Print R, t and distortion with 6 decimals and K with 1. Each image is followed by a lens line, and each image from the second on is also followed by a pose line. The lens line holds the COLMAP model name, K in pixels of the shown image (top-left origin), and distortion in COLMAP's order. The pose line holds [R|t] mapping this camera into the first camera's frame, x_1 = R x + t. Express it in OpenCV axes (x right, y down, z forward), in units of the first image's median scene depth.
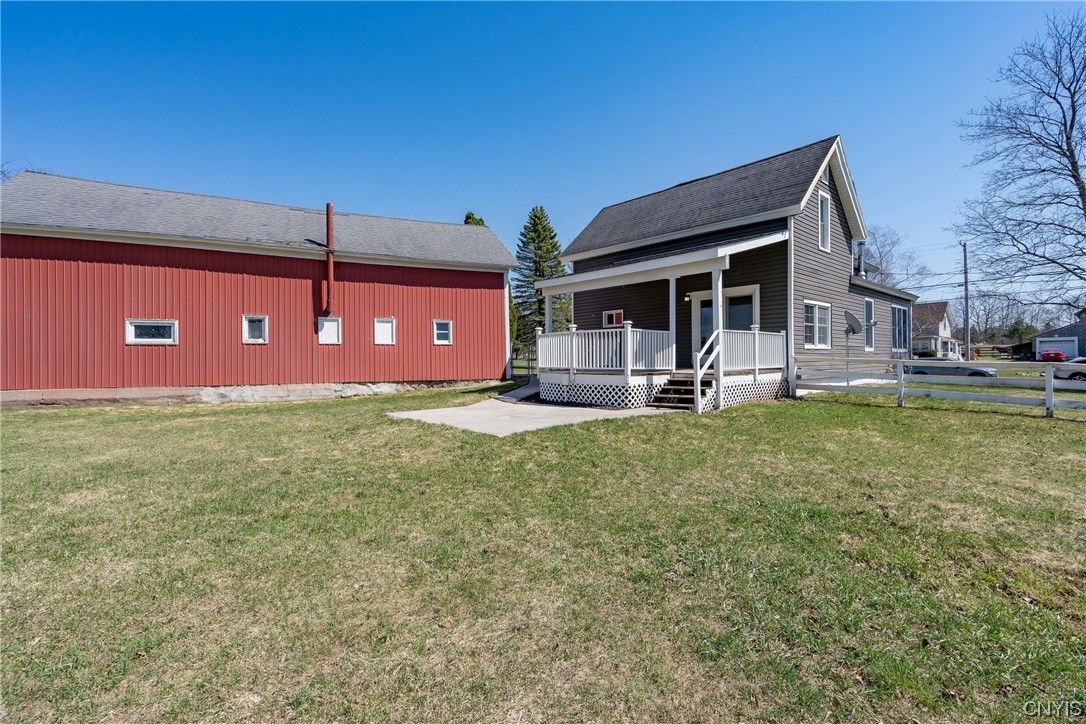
lens RADIAL K [[490.4, 0, 543.0], [0, 490.4, 362.0], [0, 0, 1]] dist [-0.000995, -0.000110]
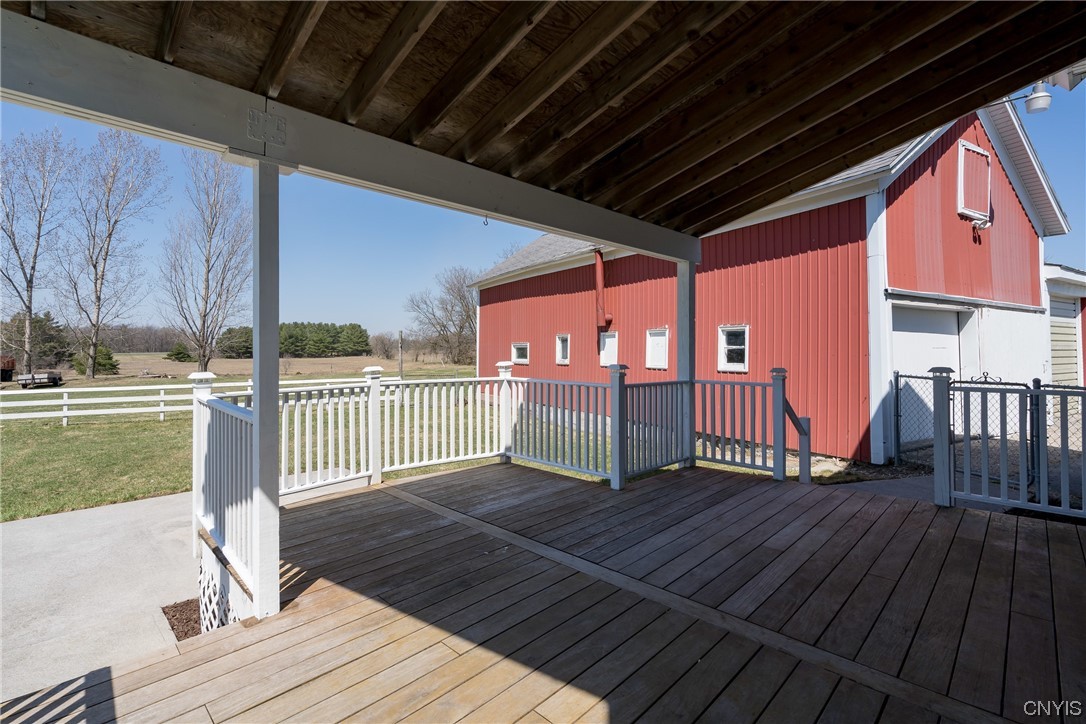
lens RADIAL K [[497.2, 0, 528.2], [0, 497.2, 347.3], [0, 0, 1]] dist [-0.001266, -0.000001]
pose [[0.068205, 0.004024, -0.997663, 0.375145], [-0.001666, 0.999991, 0.003919, -0.073005], [0.997670, 0.001395, 0.068211, 0.852015]]
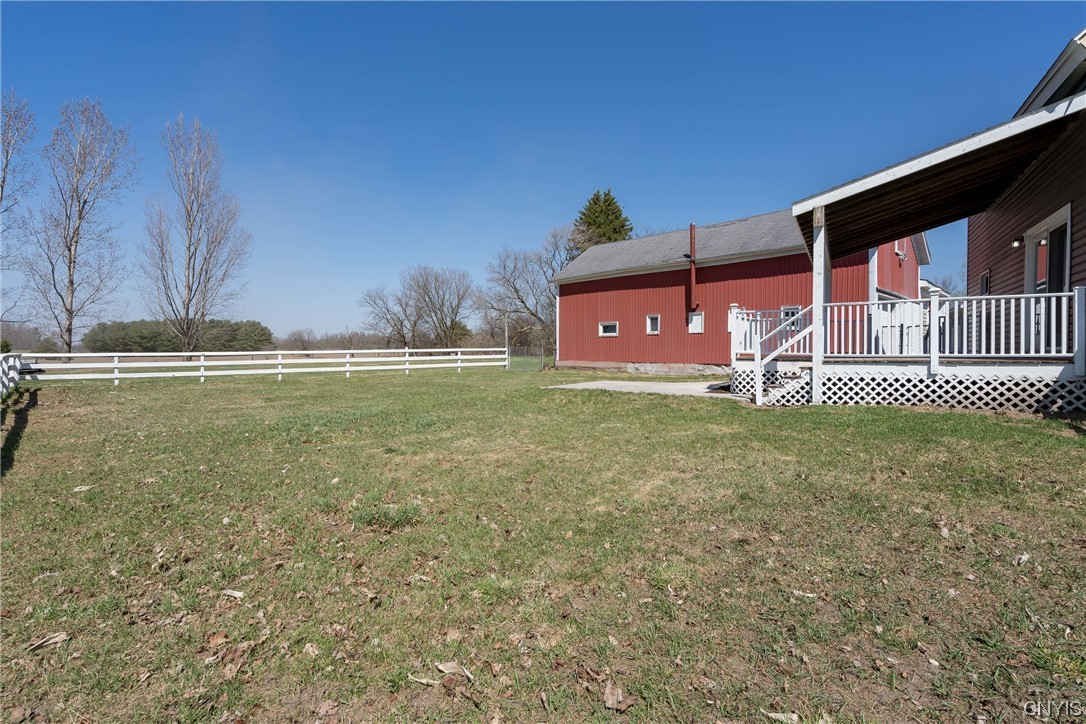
lens RADIAL K [[490.4, 0, 543.0], [0, 490.4, 362.0], [0, 0, 1]] dist [-0.000995, -0.000110]
pose [[0.297477, 0.029506, -0.954273, 0.700552], [-0.006416, 0.999562, 0.028906, 0.004238], [0.954708, -0.002476, 0.297535, 0.248431]]
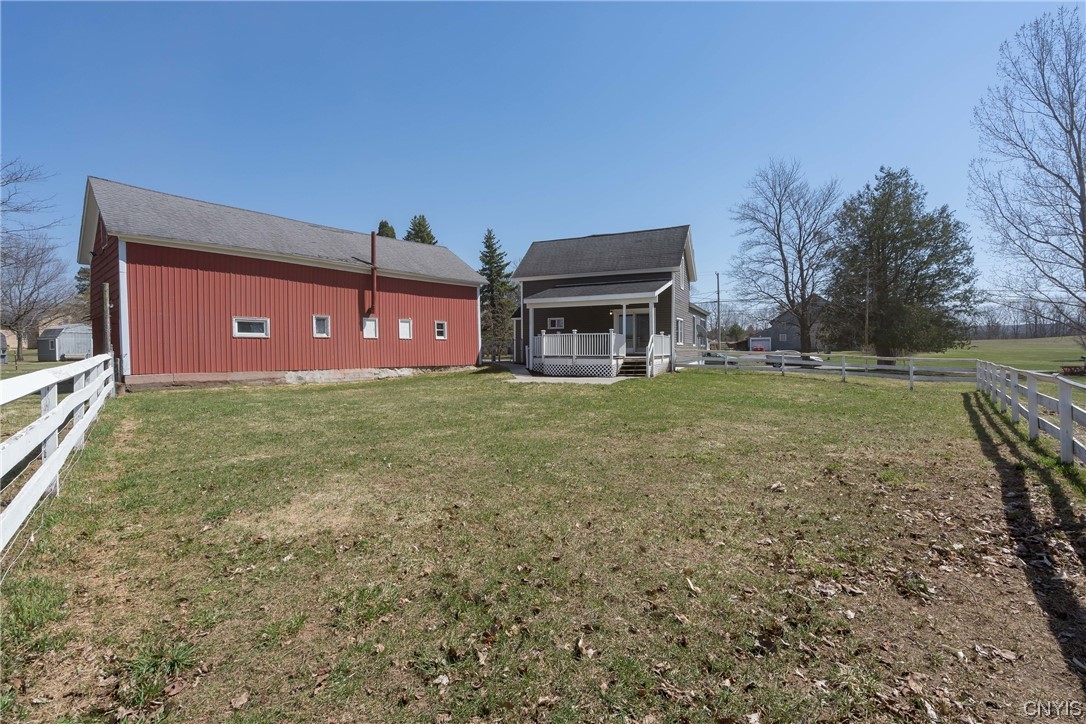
lens RADIAL K [[490.4, 0, 543.0], [0, 490.4, 362.0], [0, 0, 1]] dist [-0.000995, -0.000110]
pose [[0.918760, -0.005945, 0.394772, -0.552869], [0.000383, 0.999900, 0.014167, 0.008773], [-0.394817, -0.012865, 0.918670, -0.405627]]
